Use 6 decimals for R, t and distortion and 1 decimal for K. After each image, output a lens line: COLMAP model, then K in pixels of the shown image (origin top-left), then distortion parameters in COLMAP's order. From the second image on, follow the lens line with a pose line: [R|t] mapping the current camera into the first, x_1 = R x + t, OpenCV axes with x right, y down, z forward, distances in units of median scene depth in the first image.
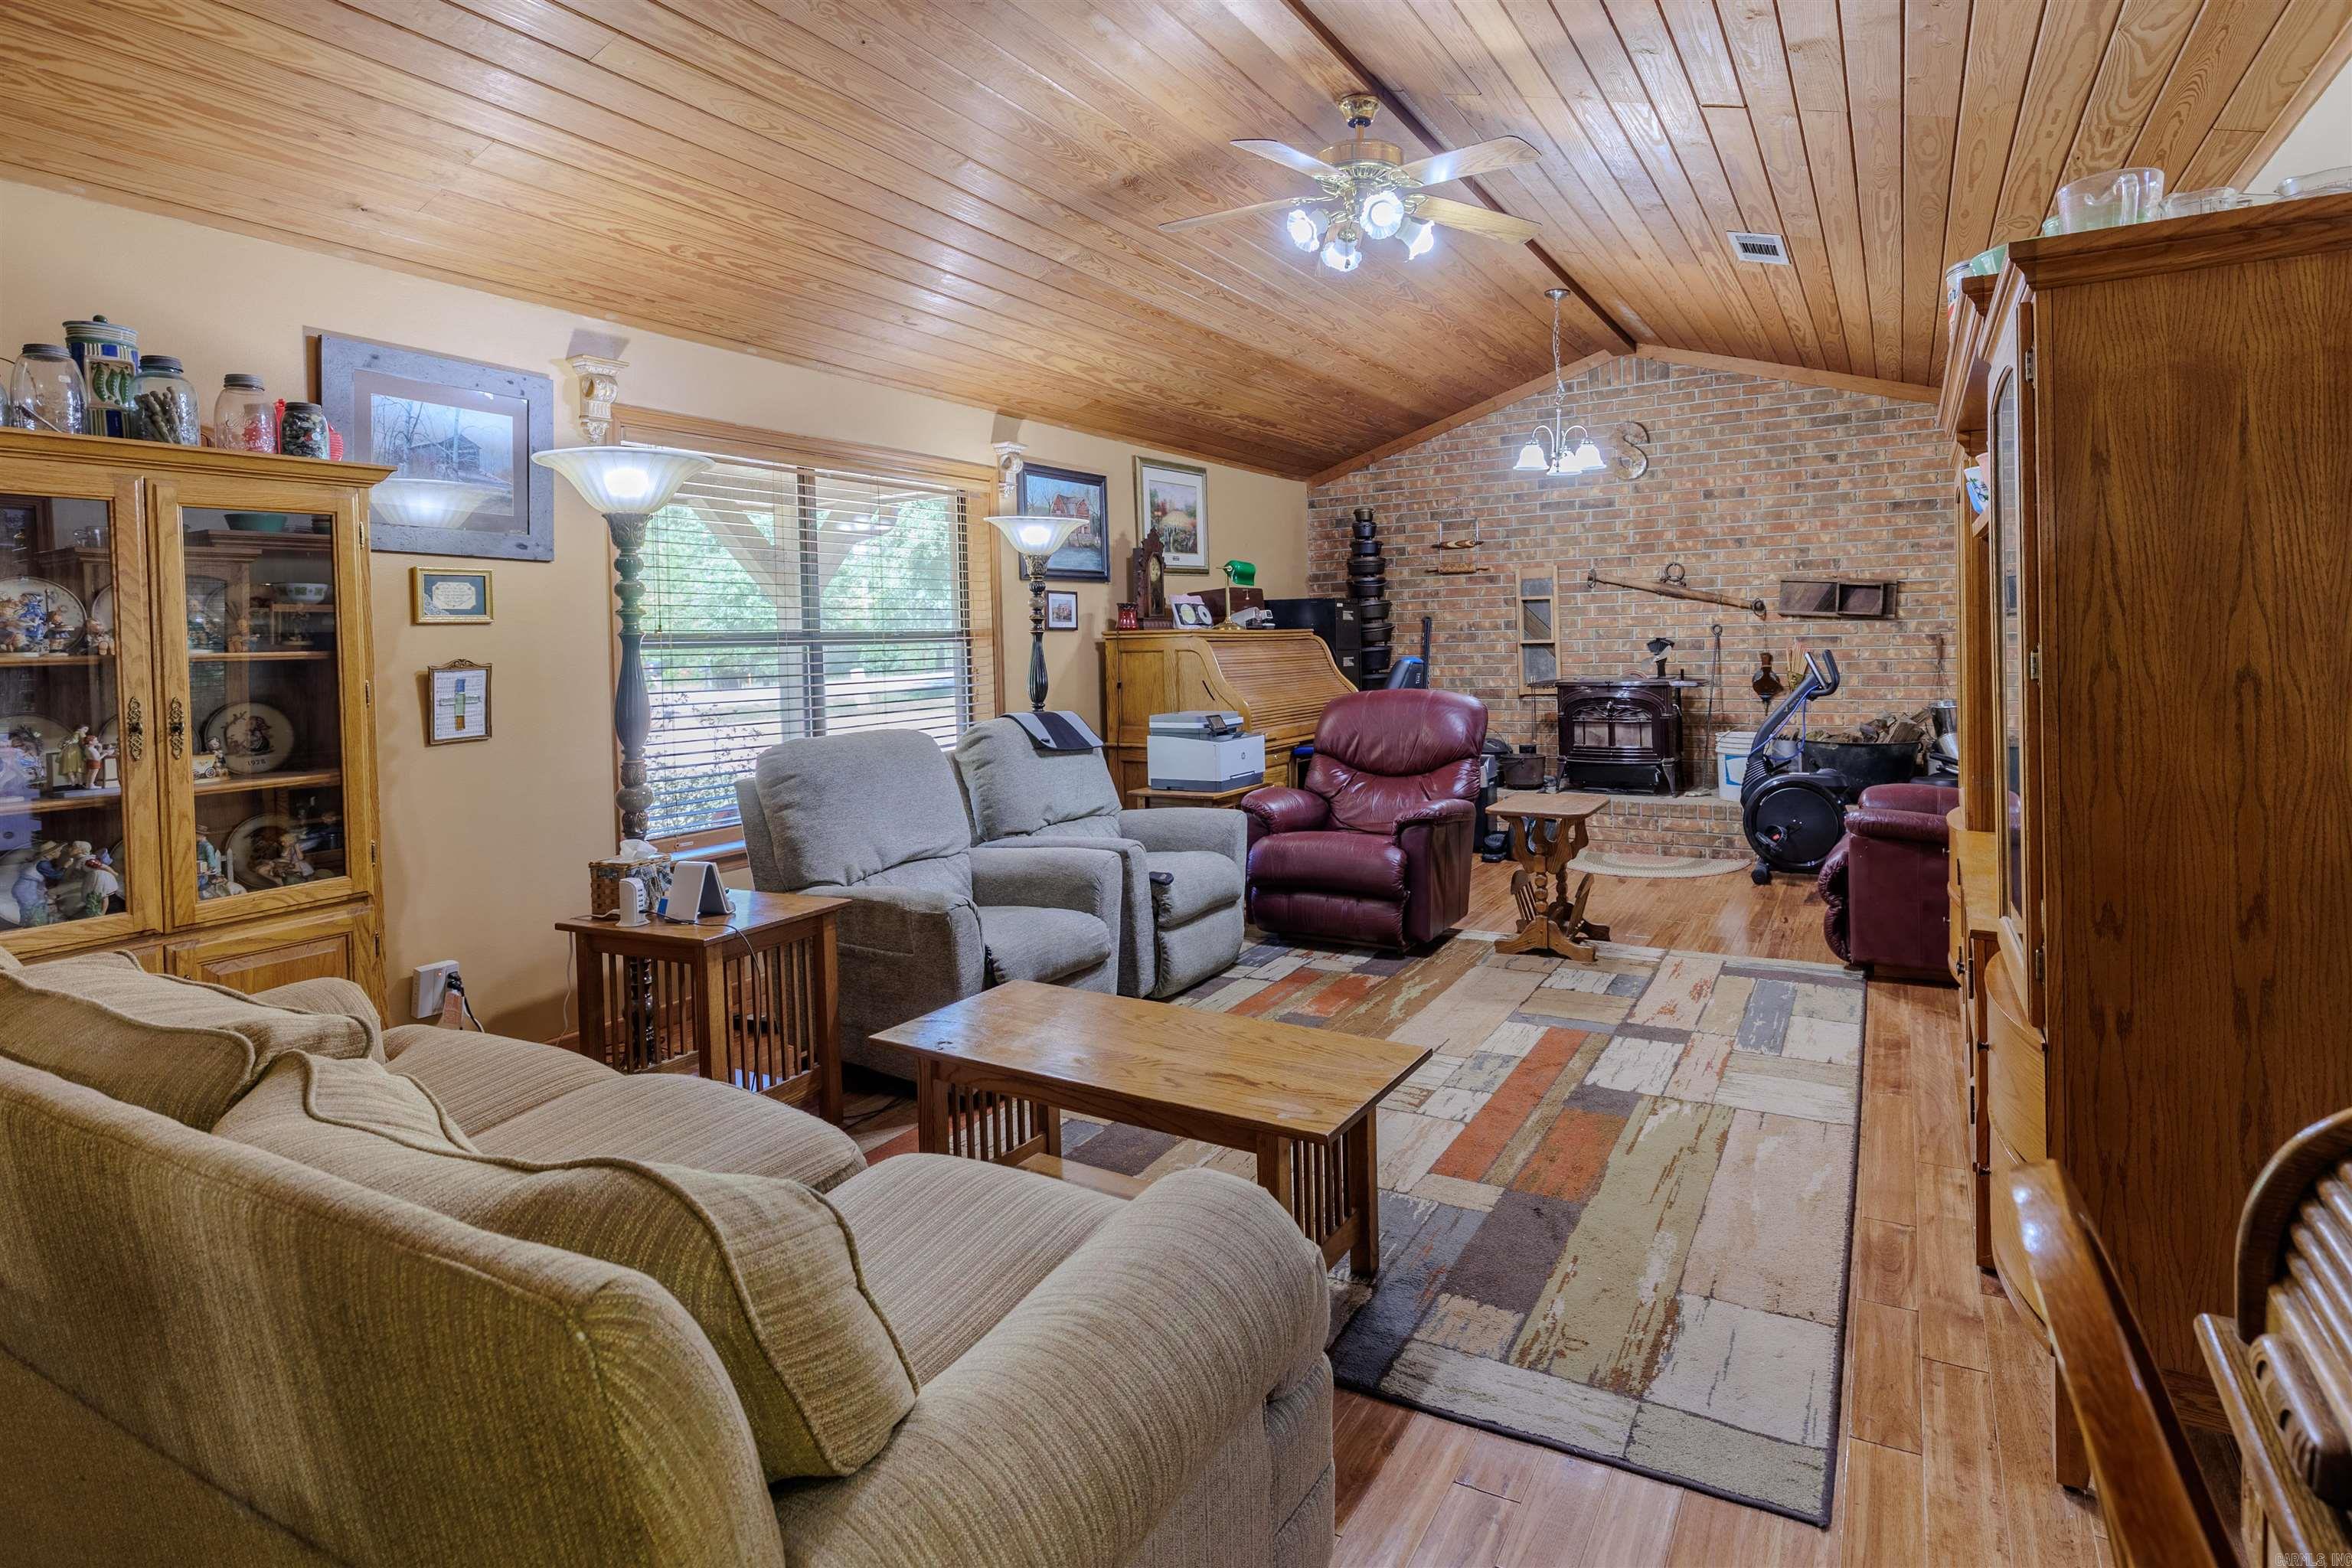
lens RADIAL K [[1161.7, 0, 1223.1], [0, 1161.7, 694.2], [0, 0, 1]] dist [0.000745, 0.001156]
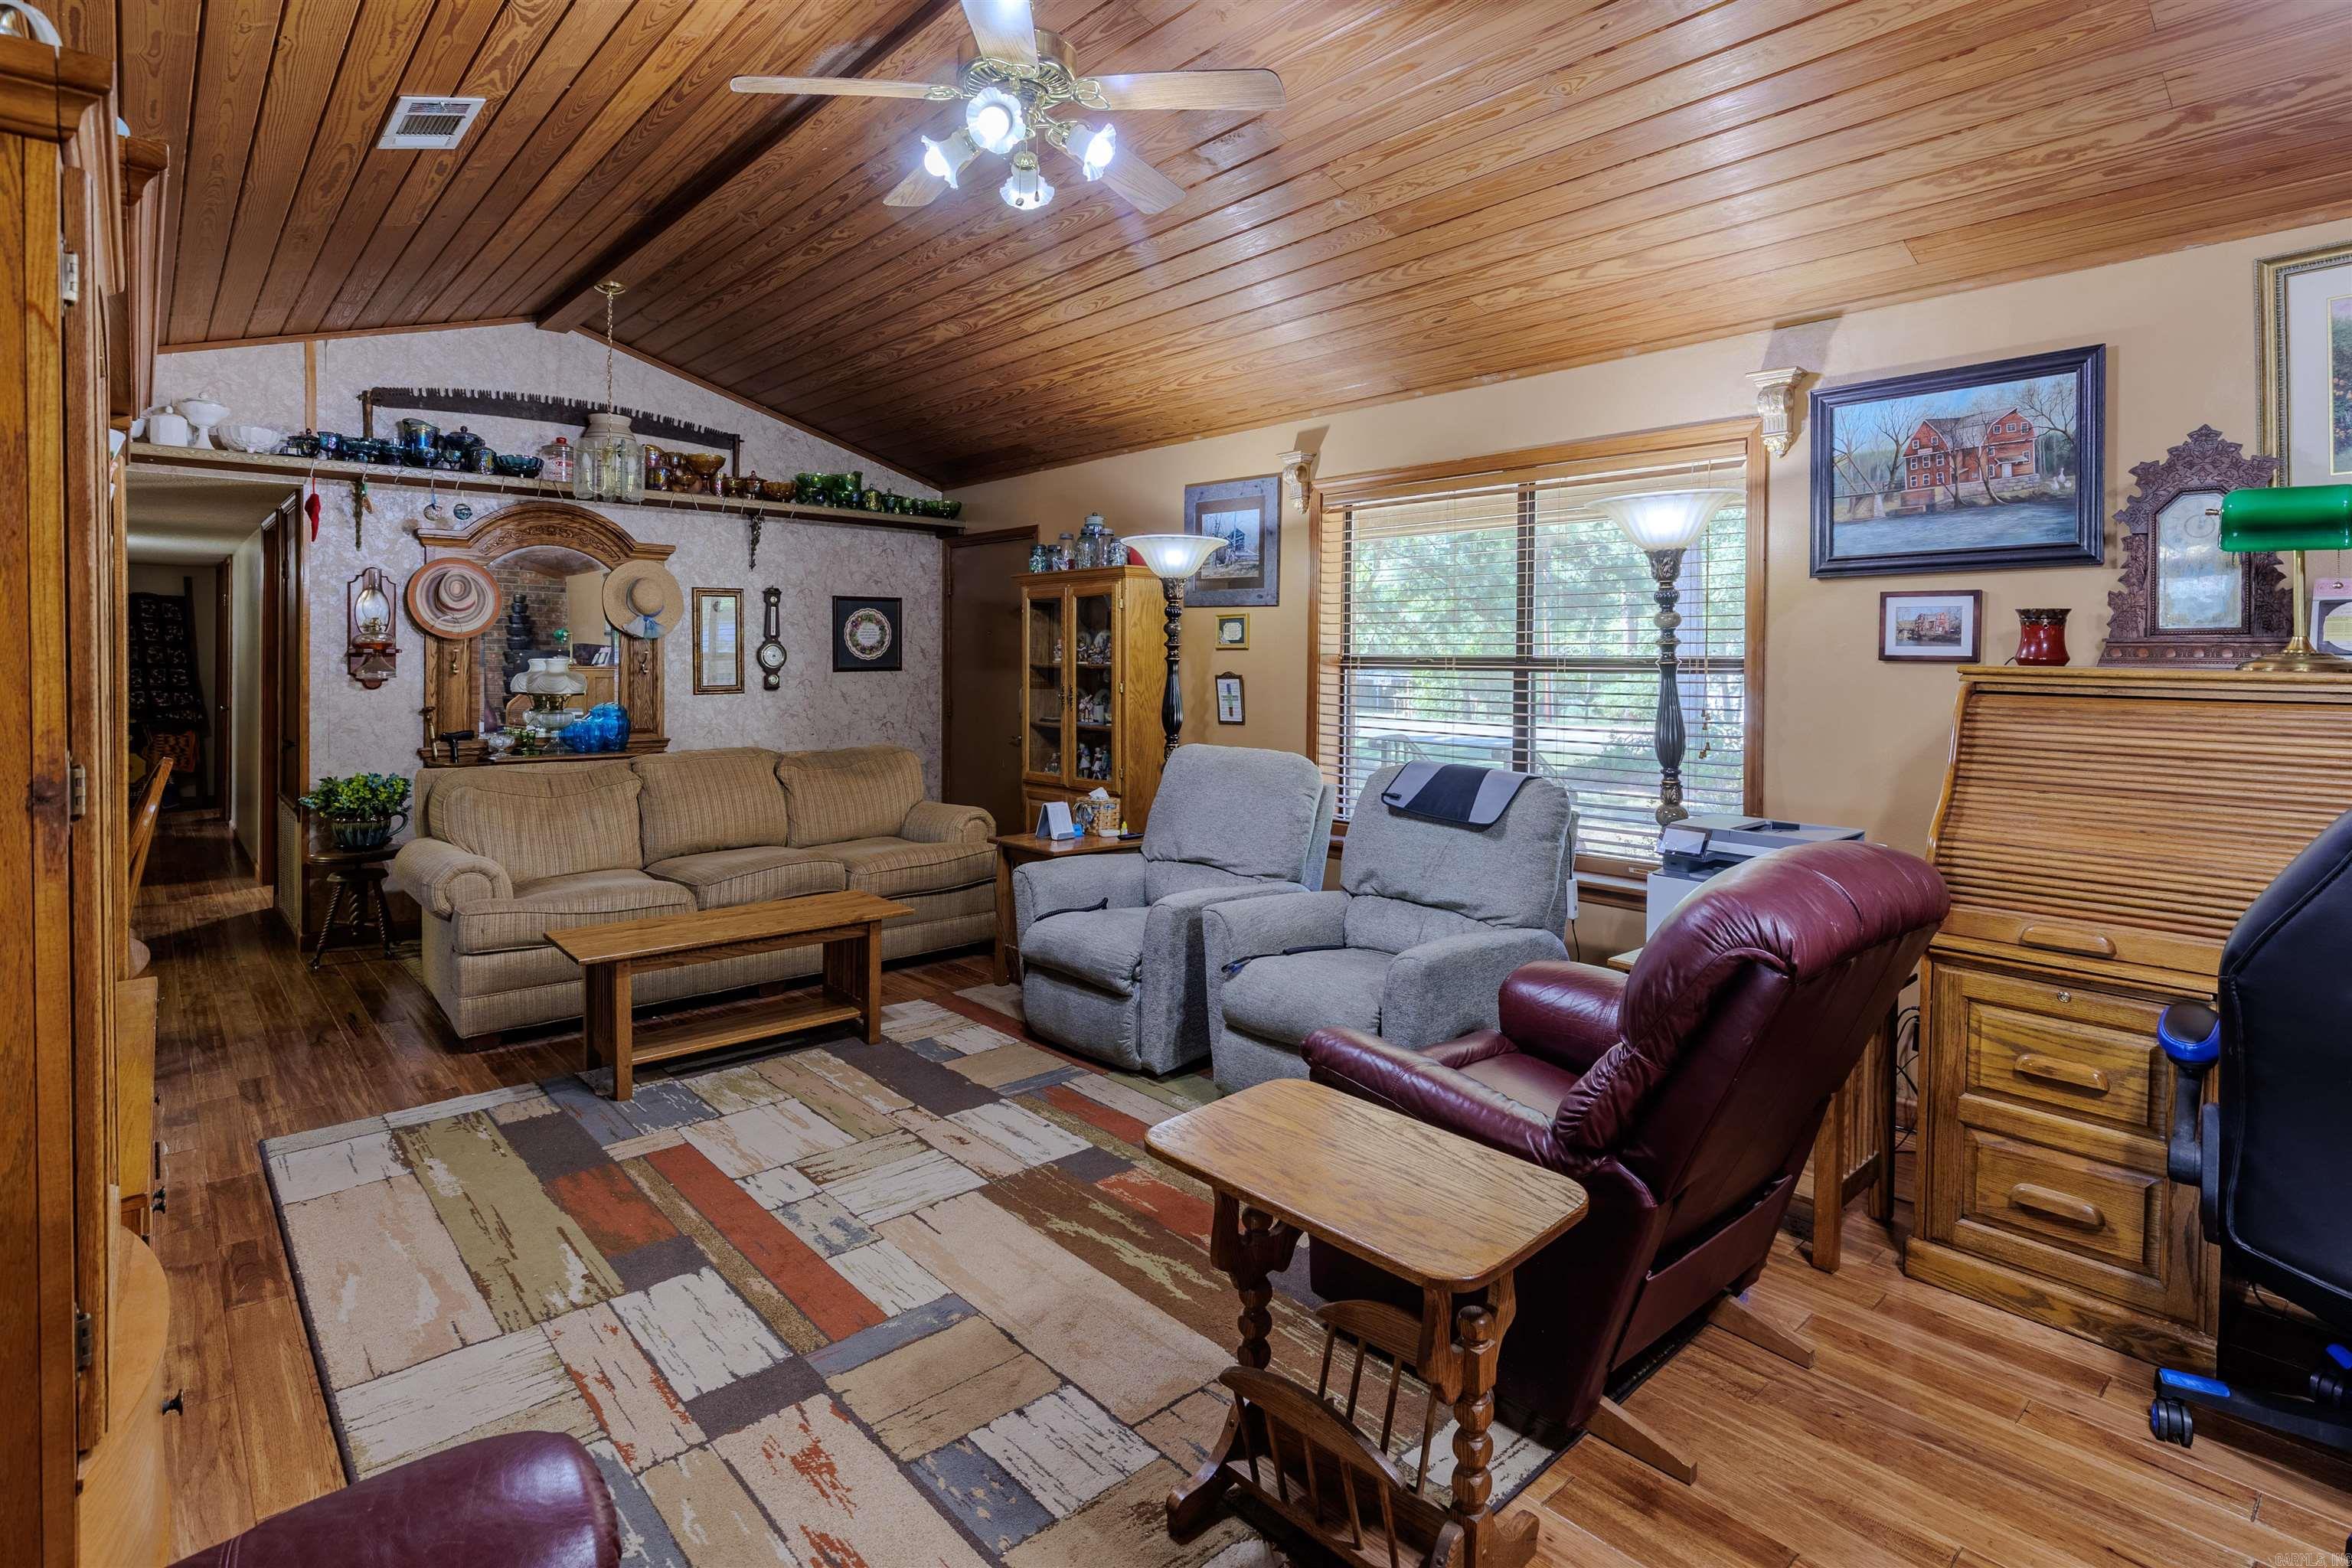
lens RADIAL K [[1212.7, 0, 1181.7], [0, 1212.7, 660.1], [0, 0, 1]] dist [-0.001483, -0.000928]
pose [[-0.325016, 0.026204, -0.945346, 0.482630], [-0.043198, 0.998161, 0.042520, -0.059141], [0.944721, 0.054657, -0.323286, 0.773488]]
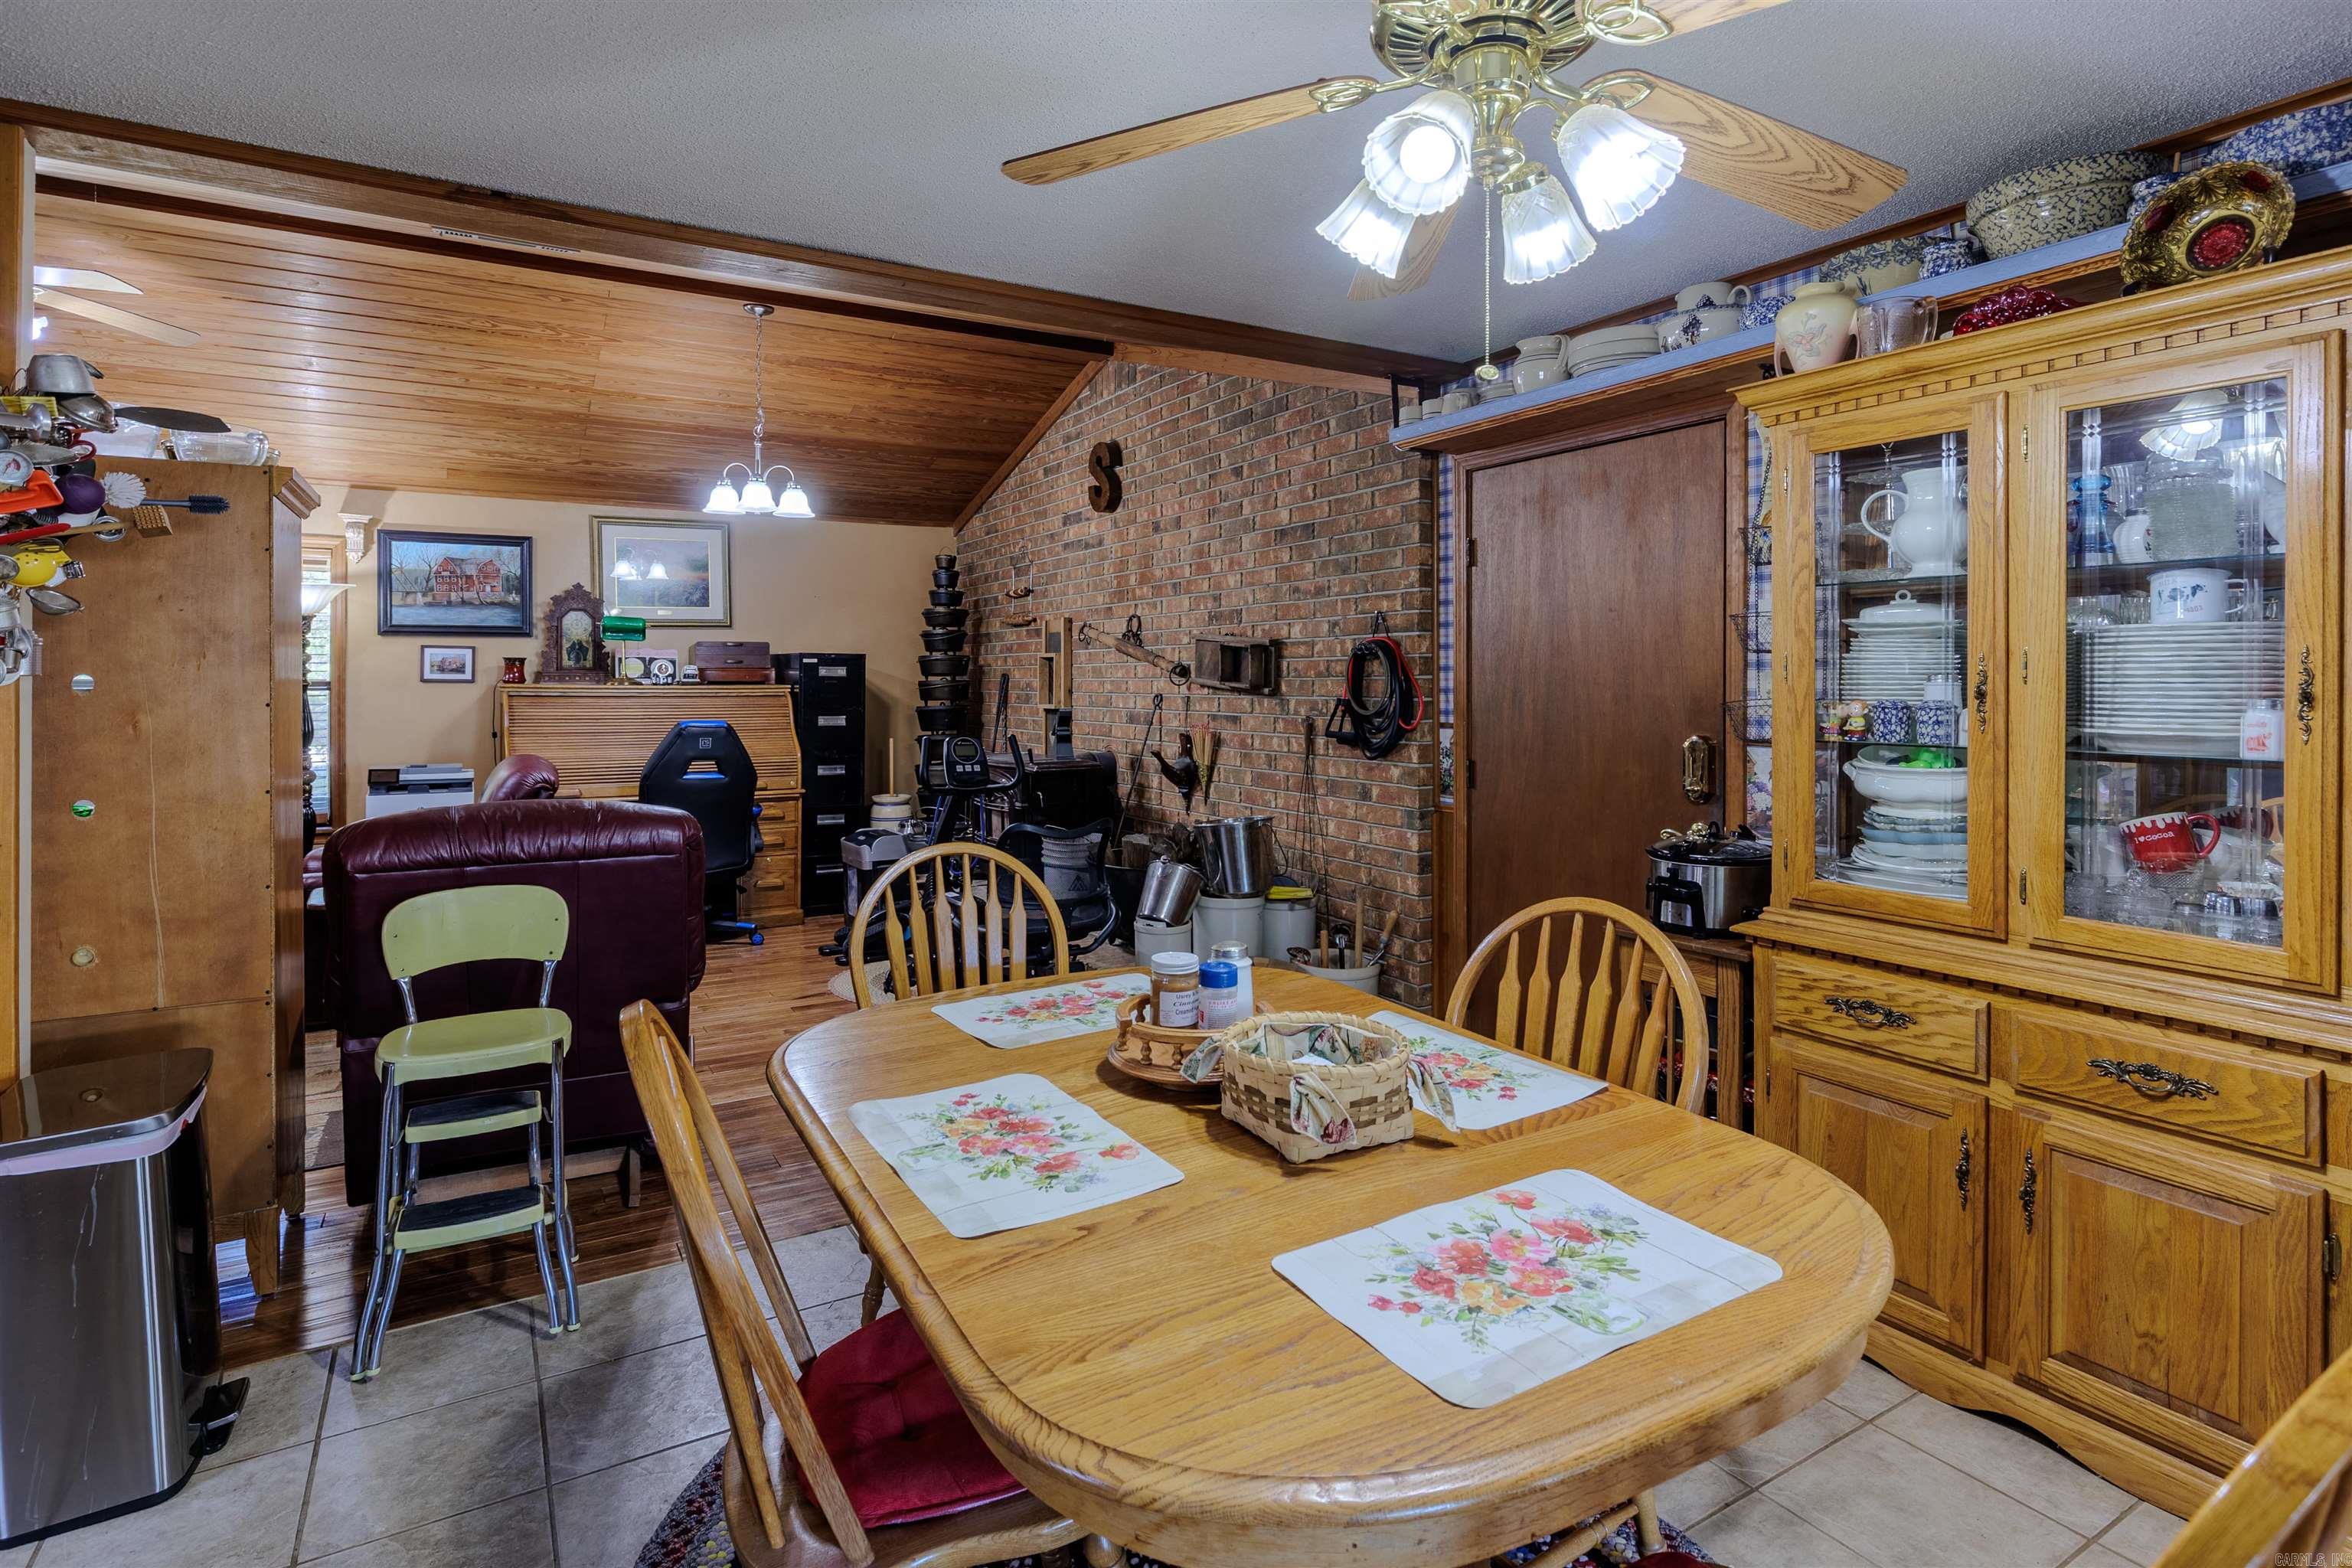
lens RADIAL K [[1156.4, 0, 1175.9], [0, 1156.4, 688.1], [0, 0, 1]] dist [0.000277, -0.000223]
pose [[0.864570, 0.028756, -0.501688, 0.899062], [-0.046652, 0.998643, -0.023156, -0.051059], [0.500341, 0.043425, 0.864739, 0.372220]]
